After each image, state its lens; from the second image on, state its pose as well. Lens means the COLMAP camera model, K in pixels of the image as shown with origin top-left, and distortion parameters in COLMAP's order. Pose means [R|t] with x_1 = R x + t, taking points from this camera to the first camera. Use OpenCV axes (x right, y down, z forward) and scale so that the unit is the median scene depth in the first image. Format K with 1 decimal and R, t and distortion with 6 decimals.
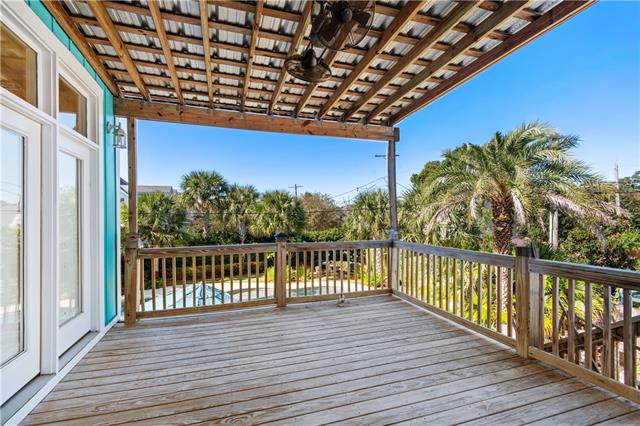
lens RADIAL K [[294.8, 0, 319.7], [0, 294.8, 210.1], [0, 0, 1]] dist [0.017100, -0.000325]
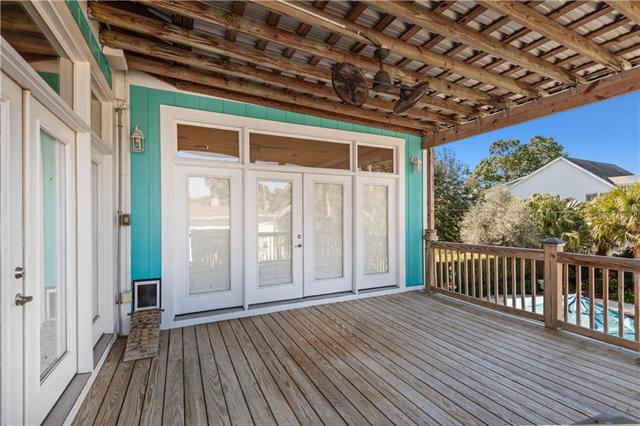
lens RADIAL K [[294.8, 0, 318.2], [0, 294.8, 218.0], [0, 0, 1]] dist [0.017100, -0.000325]
pose [[0.127013, 0.009555, -0.991855, 0.831992], [0.032520, 0.999376, 0.013792, -0.017887], [0.991368, -0.034006, 0.126623, 0.357639]]
